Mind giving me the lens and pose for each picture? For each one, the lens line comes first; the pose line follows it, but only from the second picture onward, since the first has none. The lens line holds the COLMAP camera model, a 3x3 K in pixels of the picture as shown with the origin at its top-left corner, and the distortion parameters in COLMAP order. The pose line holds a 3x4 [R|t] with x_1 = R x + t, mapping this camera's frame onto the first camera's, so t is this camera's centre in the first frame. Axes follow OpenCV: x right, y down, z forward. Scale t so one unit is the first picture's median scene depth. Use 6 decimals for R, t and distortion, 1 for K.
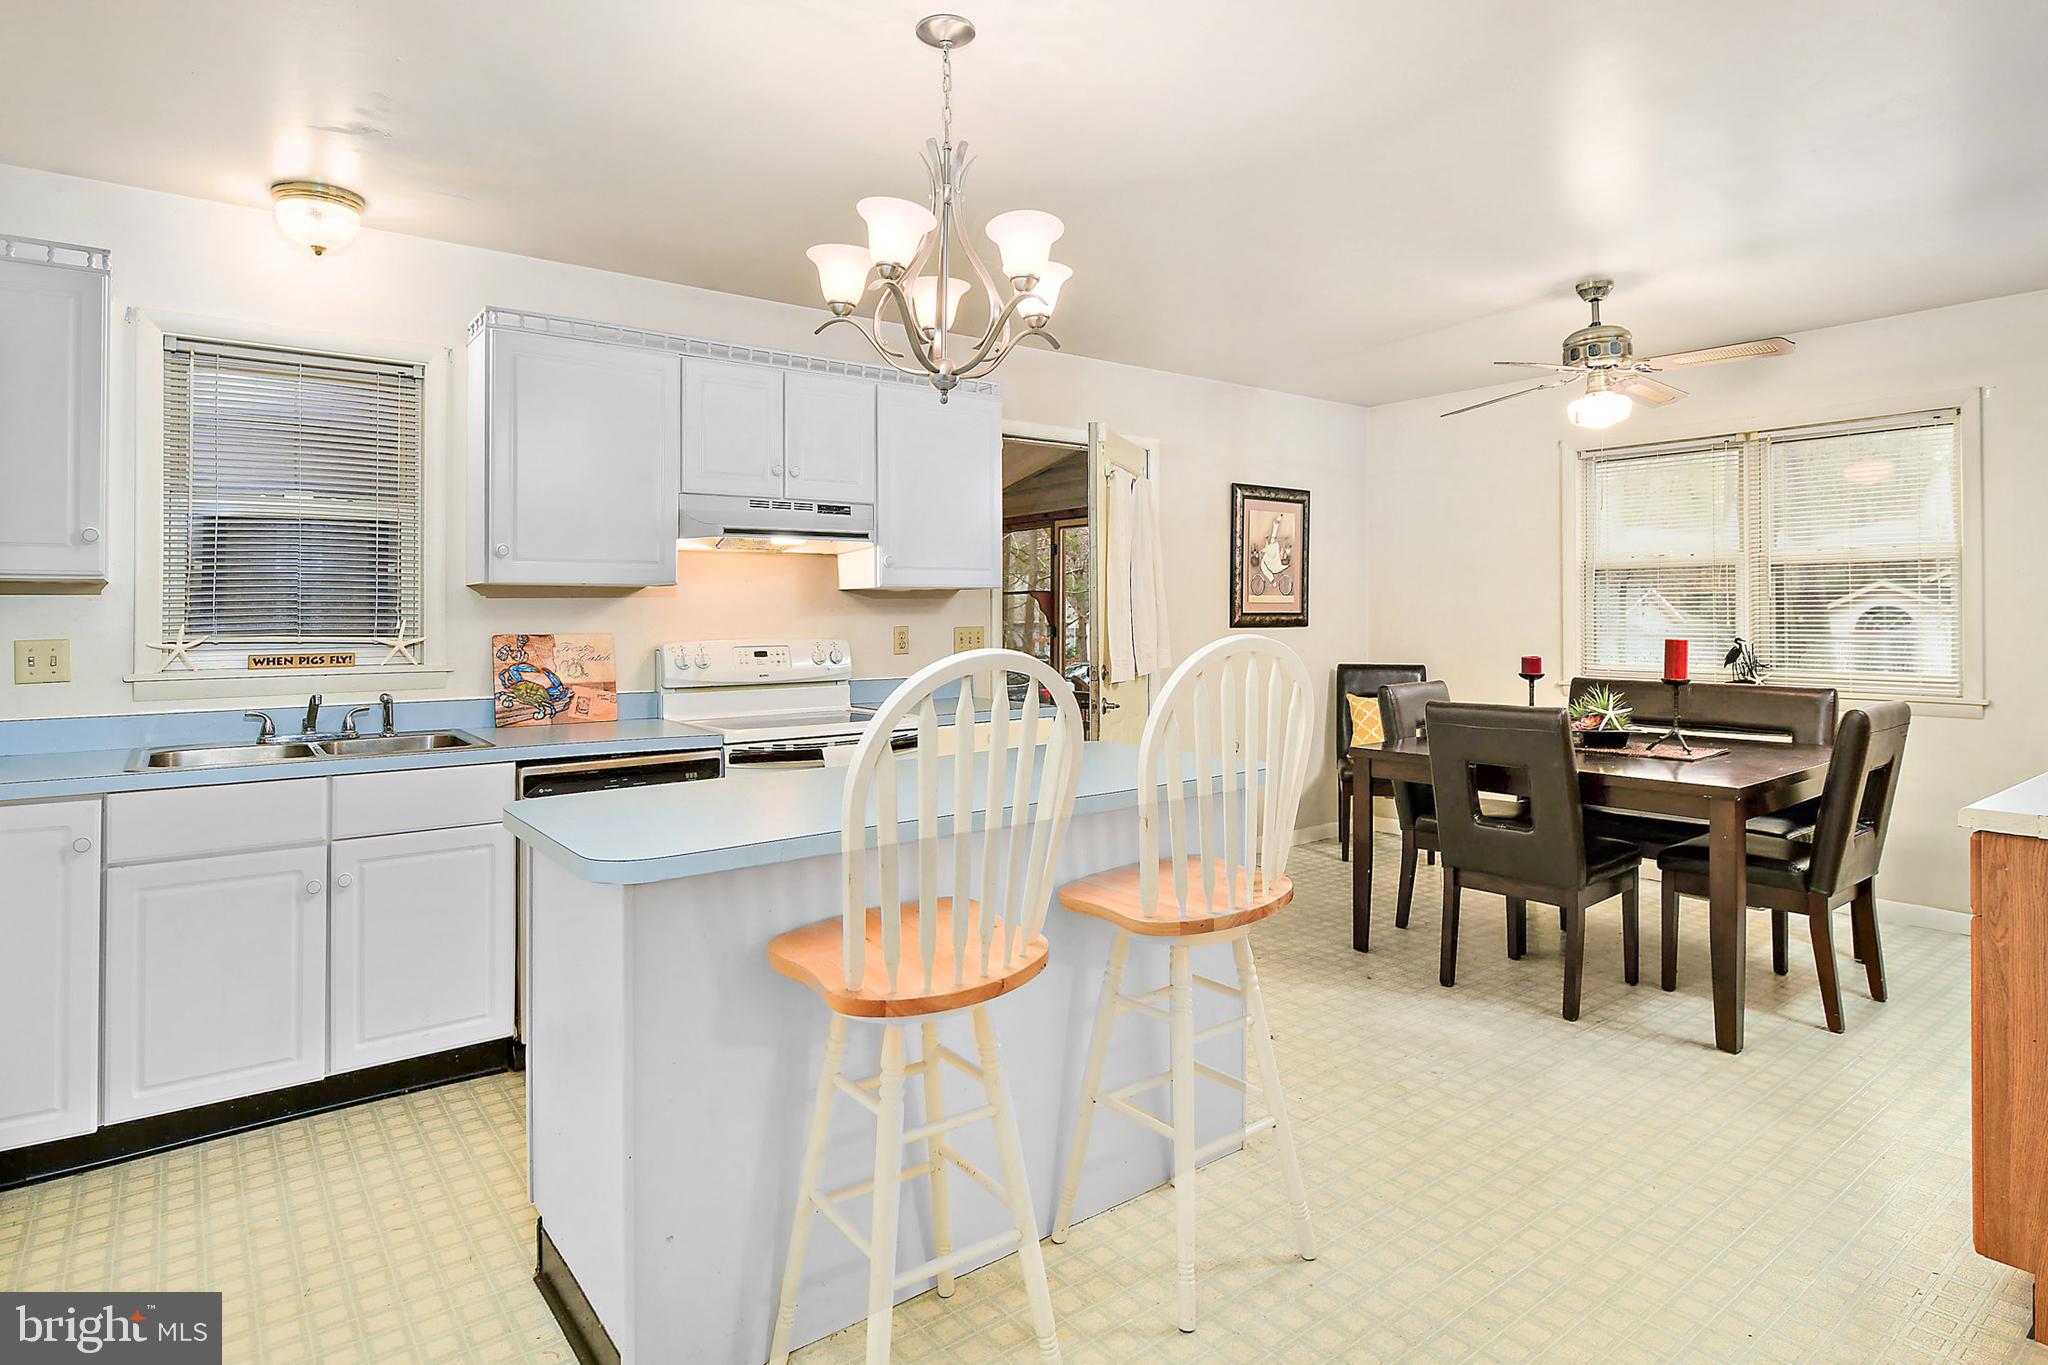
lens RADIAL K [[1029.8, 0, 1045.4], [0, 1029.8, 618.5], [0, 0, 1]] dist [-0.001931, -0.000480]
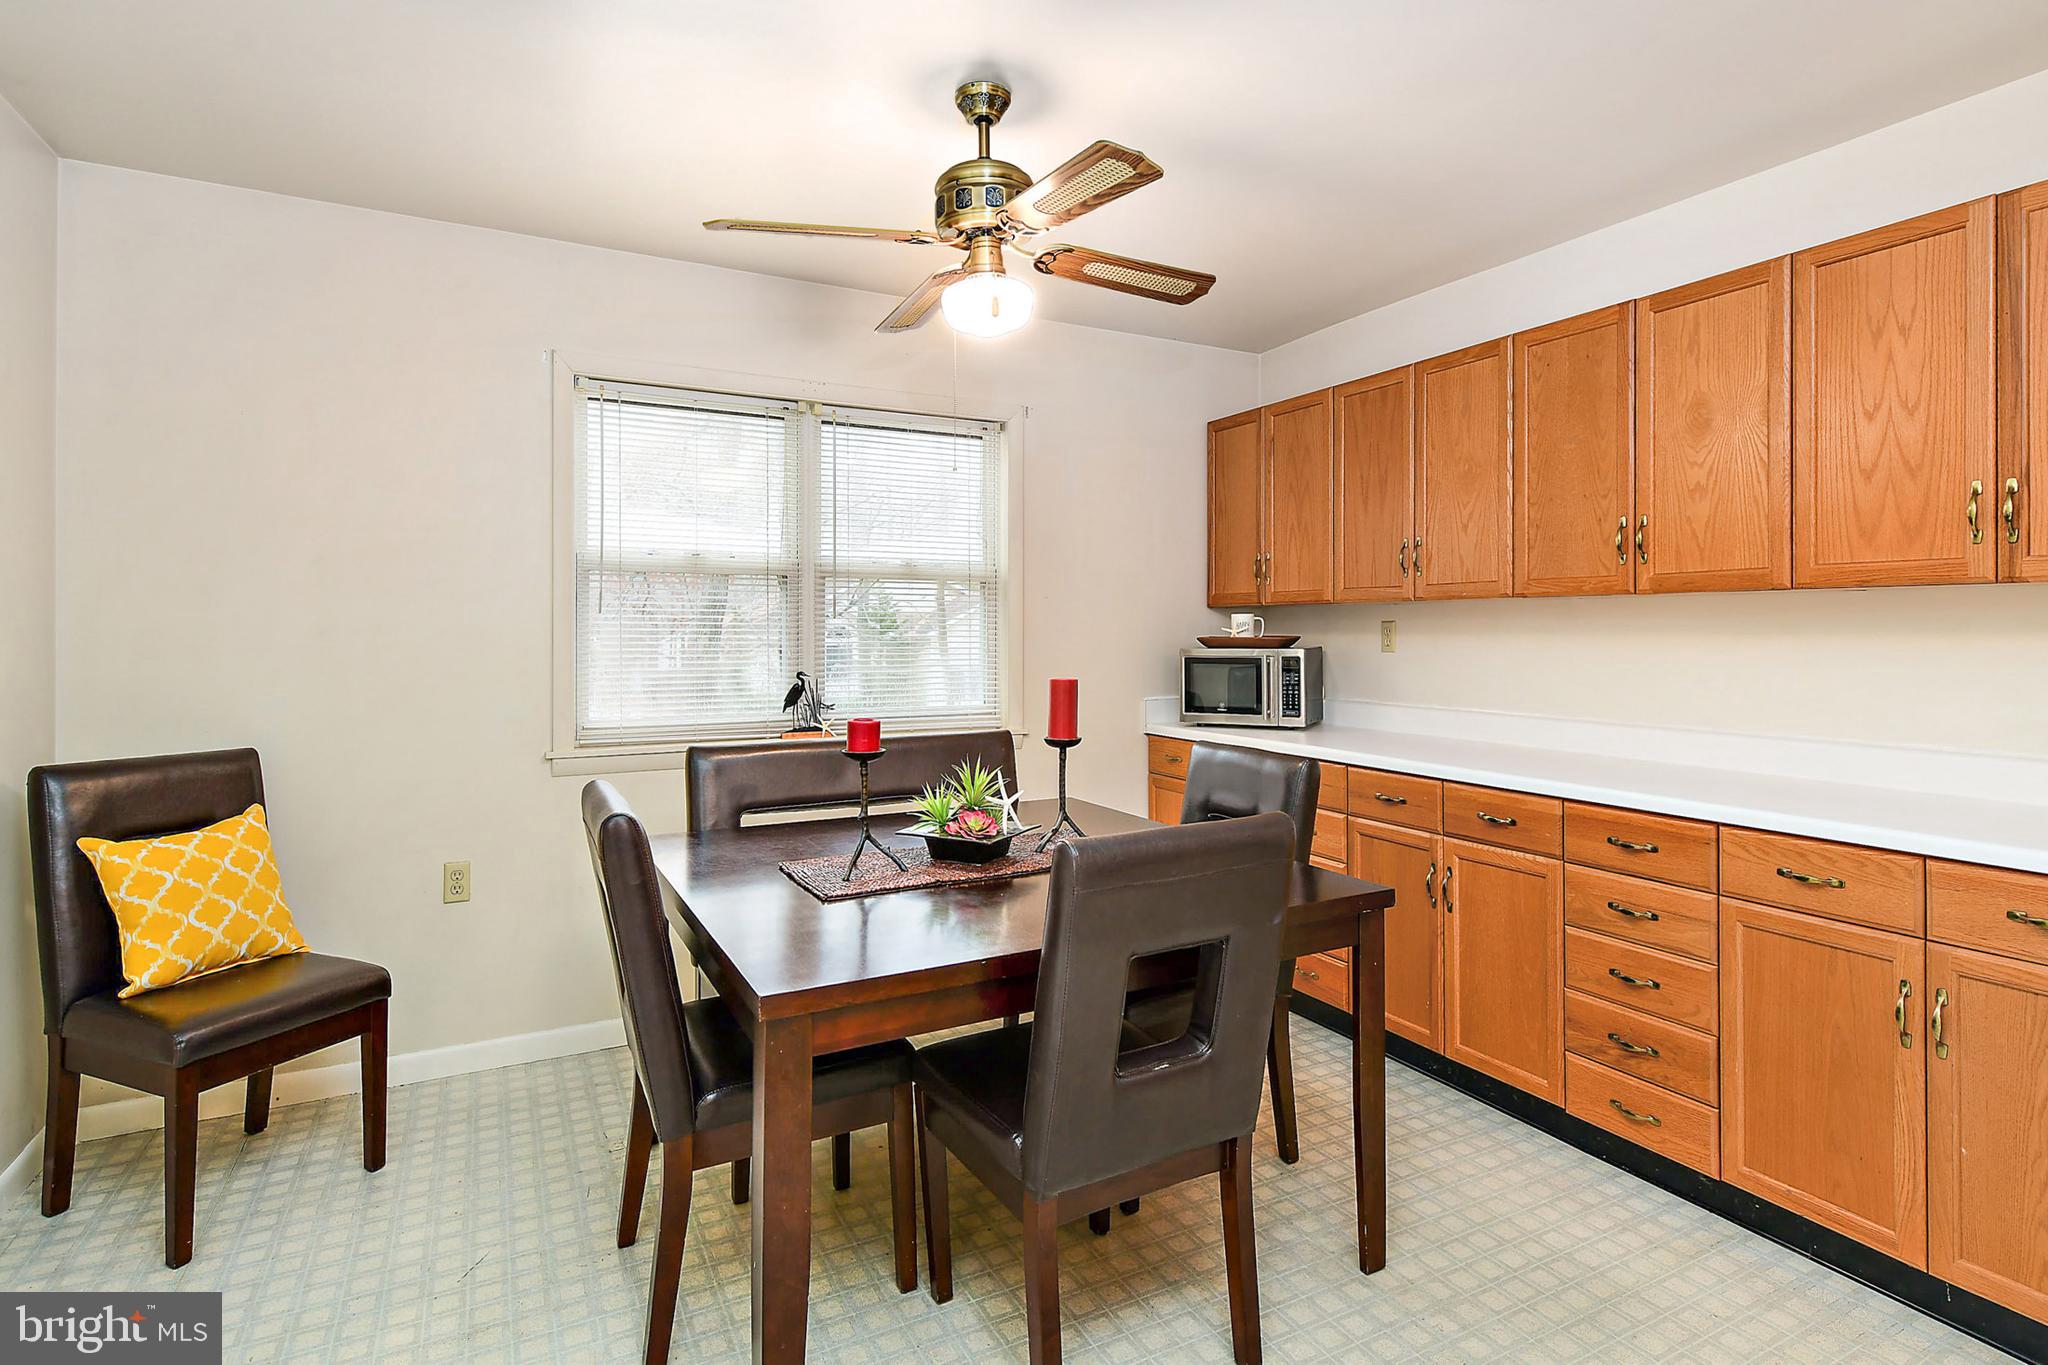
lens RADIAL K [[1029.8, 0, 1045.4], [0, 1029.8, 618.5], [0, 0, 1]] dist [-0.001931, -0.000480]
pose [[0.159895, 0.014375, 0.987029, -0.040688], [0.006702, 0.999855, -0.015648, -0.007000], [-0.987111, 0.009117, 0.159776, 0.709325]]
